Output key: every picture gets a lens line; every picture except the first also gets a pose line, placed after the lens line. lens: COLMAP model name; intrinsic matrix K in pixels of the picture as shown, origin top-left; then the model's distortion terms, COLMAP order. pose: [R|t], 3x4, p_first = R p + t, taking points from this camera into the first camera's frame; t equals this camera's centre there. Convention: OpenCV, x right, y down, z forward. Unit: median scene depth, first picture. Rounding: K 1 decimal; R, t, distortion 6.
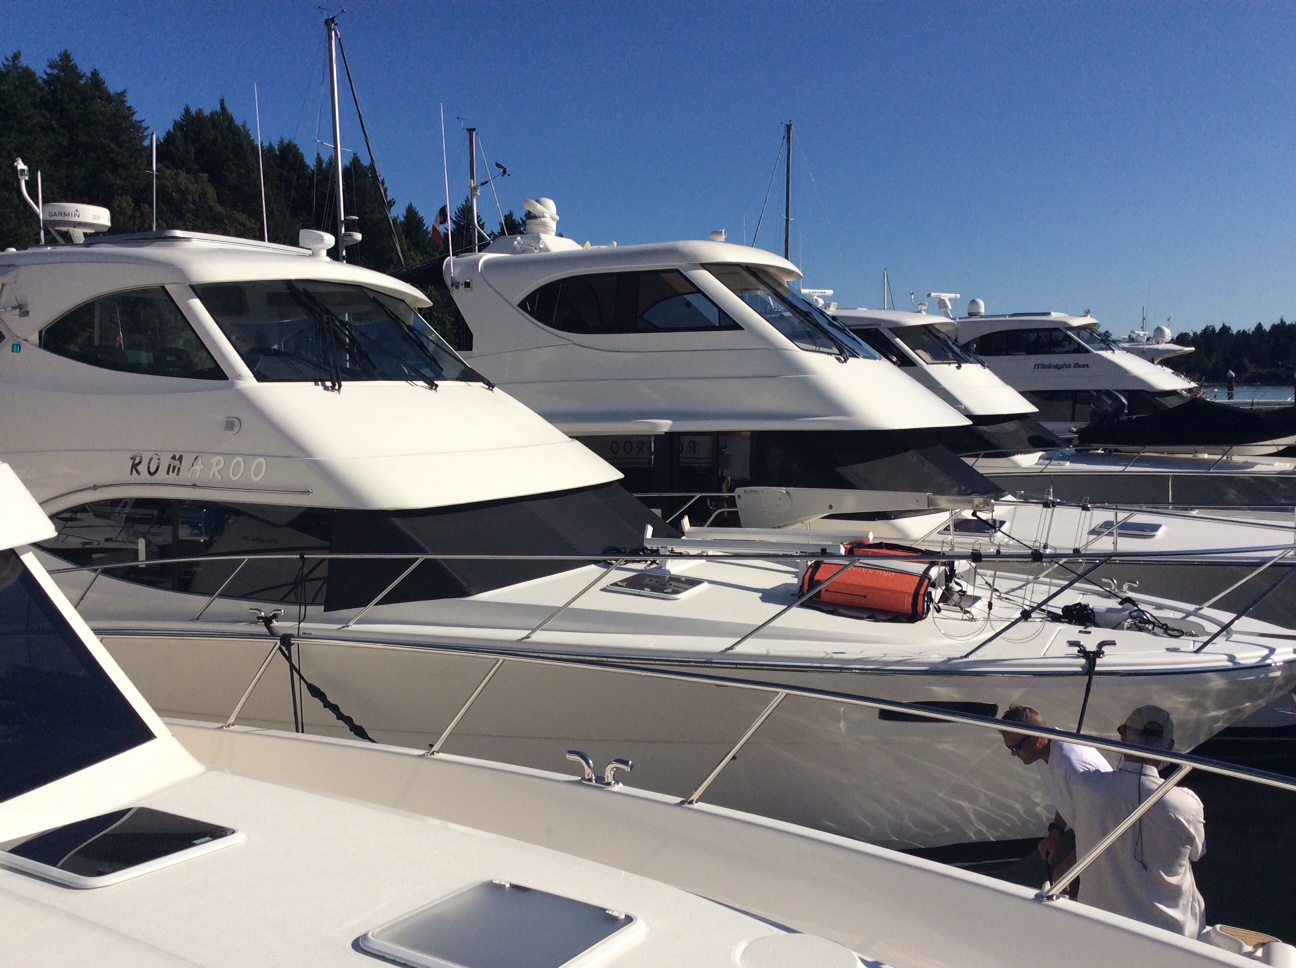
lens RADIAL K [[1209.2, 0, 649.6], [0, 1209.2, 483.4], [0, 0, 1]] dist [0.006079, -0.101663]
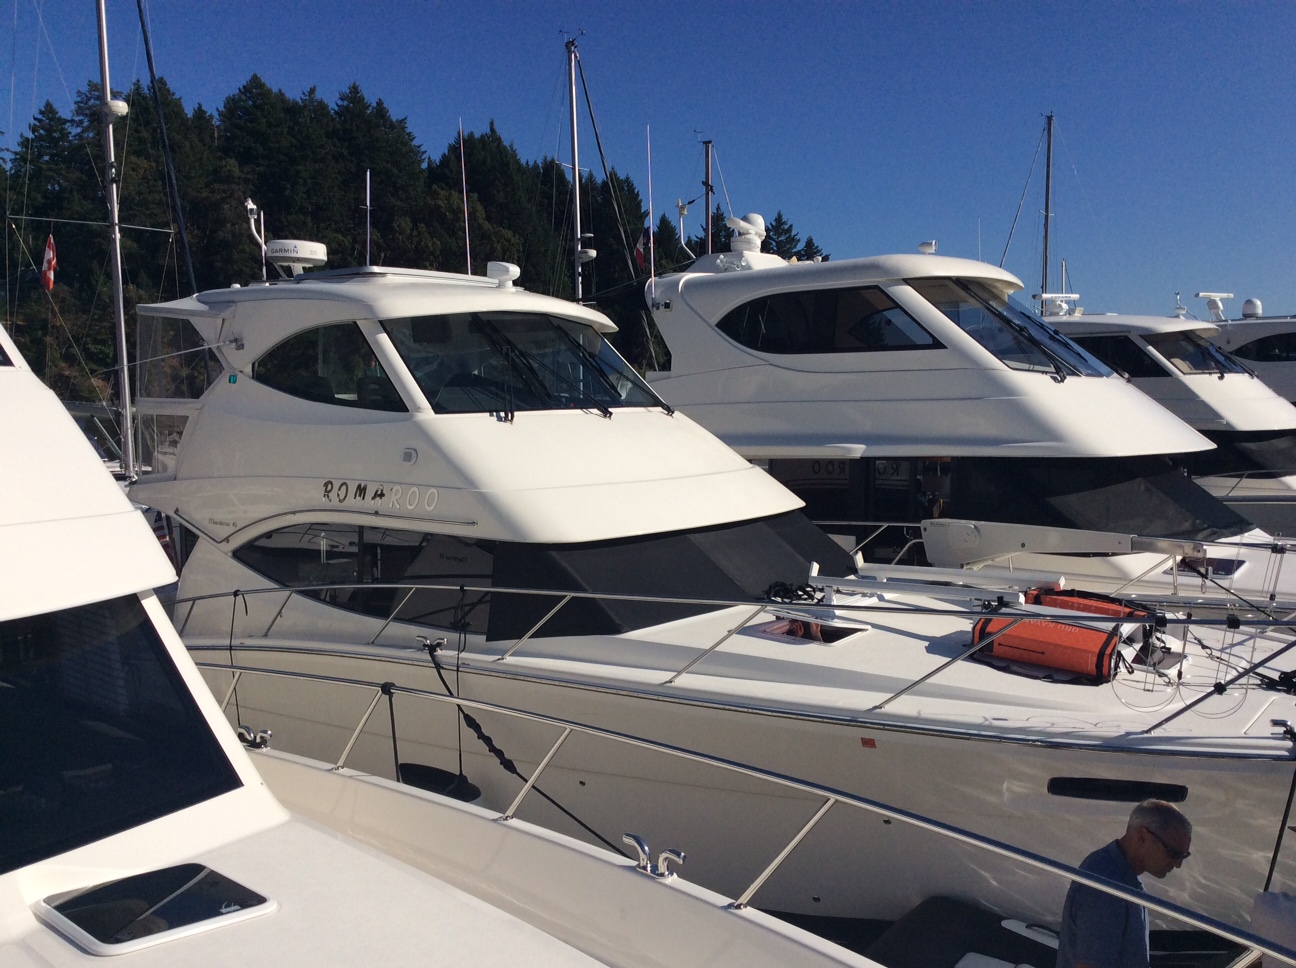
lens RADIAL K [[1196.6, 0, 645.7], [0, 1196.6, 465.9], [0, 0, 1]] dist [0.029743, -0.124048]
pose [[0.970984, 0.008442, -0.238995, 0.084439], [-0.010721, 0.999909, -0.008239, -0.029074], [0.238903, 0.010562, 0.970986, 0.046012]]
